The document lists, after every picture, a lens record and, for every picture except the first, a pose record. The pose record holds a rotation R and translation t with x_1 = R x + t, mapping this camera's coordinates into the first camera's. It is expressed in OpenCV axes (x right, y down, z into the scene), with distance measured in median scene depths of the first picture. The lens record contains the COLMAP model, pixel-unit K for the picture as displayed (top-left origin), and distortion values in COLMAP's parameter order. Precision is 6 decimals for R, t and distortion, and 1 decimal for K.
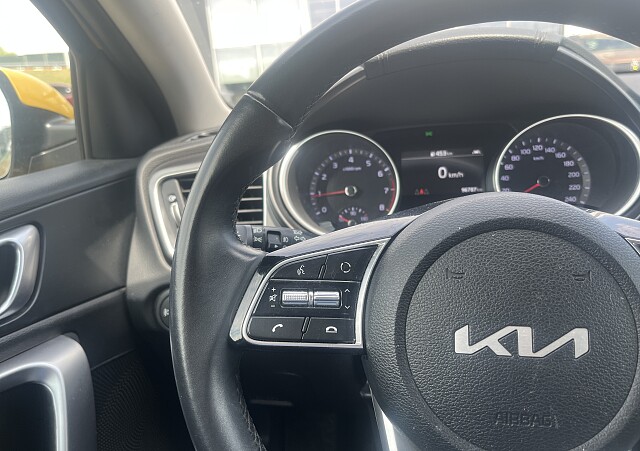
lens RADIAL K [[479.5, 0, 320.0], [0, 479.5, 225.5], [0, 0, 1]] dist [0.061468, -0.082590]
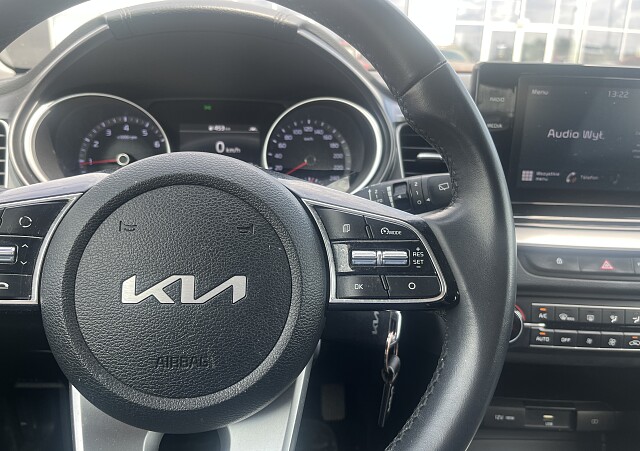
lens RADIAL K [[479.5, 0, 320.0], [0, 479.5, 225.5], [0, 0, 1]] dist [0.061468, -0.082590]
pose [[0.966068, 0.018467, 0.257625, 0.208029], [-0.023148, 0.999617, 0.015148, 0.037656], [-0.257247, -0.020597, 0.966126, -0.044325]]
